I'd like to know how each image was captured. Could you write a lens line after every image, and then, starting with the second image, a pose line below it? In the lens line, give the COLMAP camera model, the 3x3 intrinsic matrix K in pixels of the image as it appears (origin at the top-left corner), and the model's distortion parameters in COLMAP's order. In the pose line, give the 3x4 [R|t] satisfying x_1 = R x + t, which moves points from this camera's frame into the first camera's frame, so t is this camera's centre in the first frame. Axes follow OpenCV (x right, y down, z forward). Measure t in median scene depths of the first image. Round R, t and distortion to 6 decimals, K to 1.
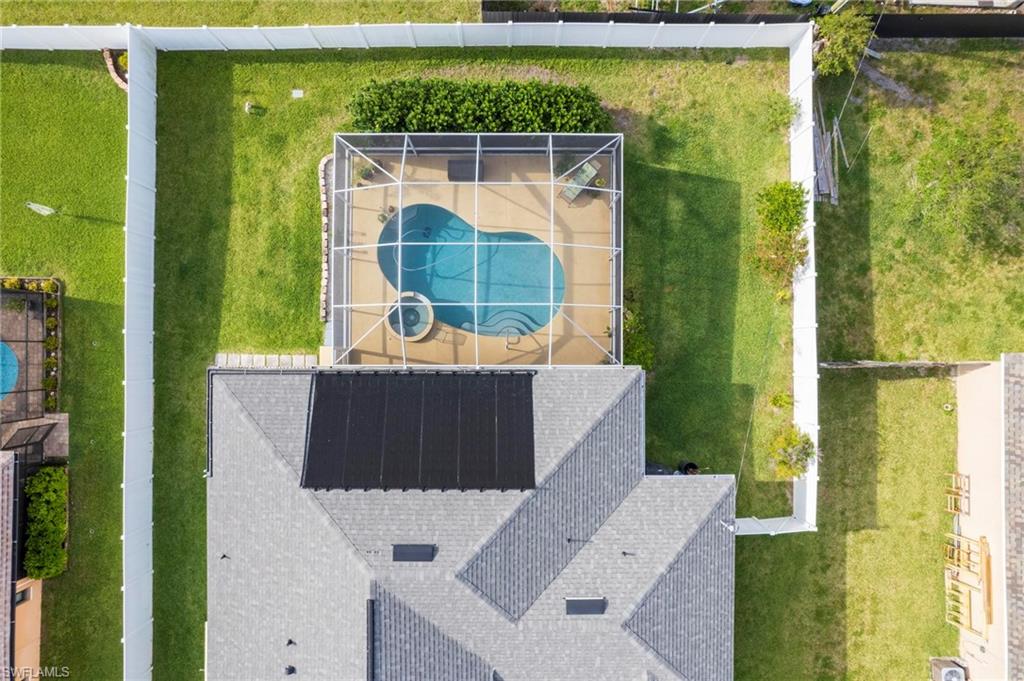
lens RADIAL K [[656.6, 0, 512.0], [0, 656.6, 340.5], [0, 0, 1]] dist [-0.077104, 0.074115]
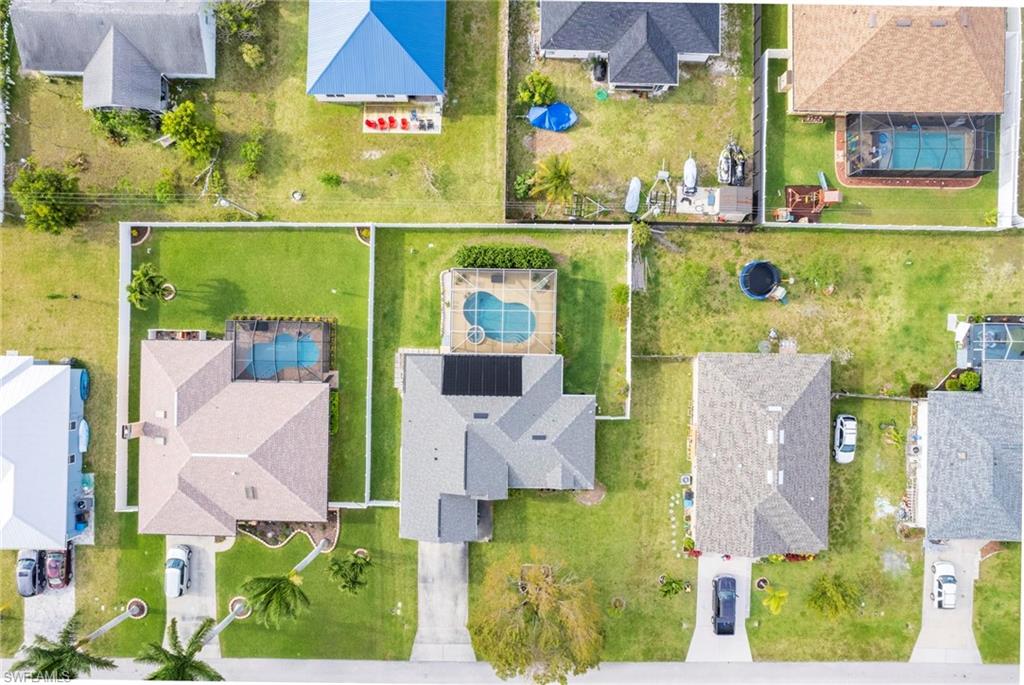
lens RADIAL K [[656.6, 0, 512.0], [0, 656.6, 342.5], [0, 0, 1]] dist [-0.077104, 0.074115]
pose [[0.999887, 0.015001, -0.000641, -0.009456], [-0.015002, 0.999885, -0.002118, -0.003018], [0.000609, 0.002127, 0.999998, -1.562015]]
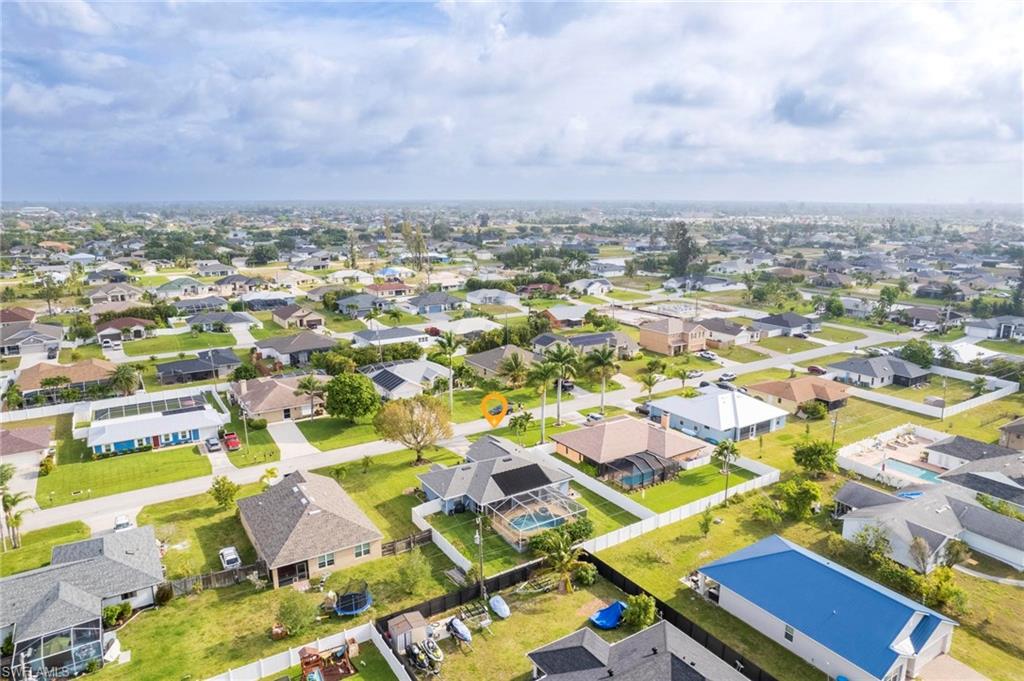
lens RADIAL K [[656.6, 0, 512.0], [0, 656.6, 340.5], [0, 0, 1]] dist [-0.077104, 0.074115]
pose [[-0.837571, 0.111832, -0.534761, 1.689570], [-0.546301, -0.161424, 0.821887, -2.572285], [0.005590, 0.980528, 0.196298, -0.540211]]
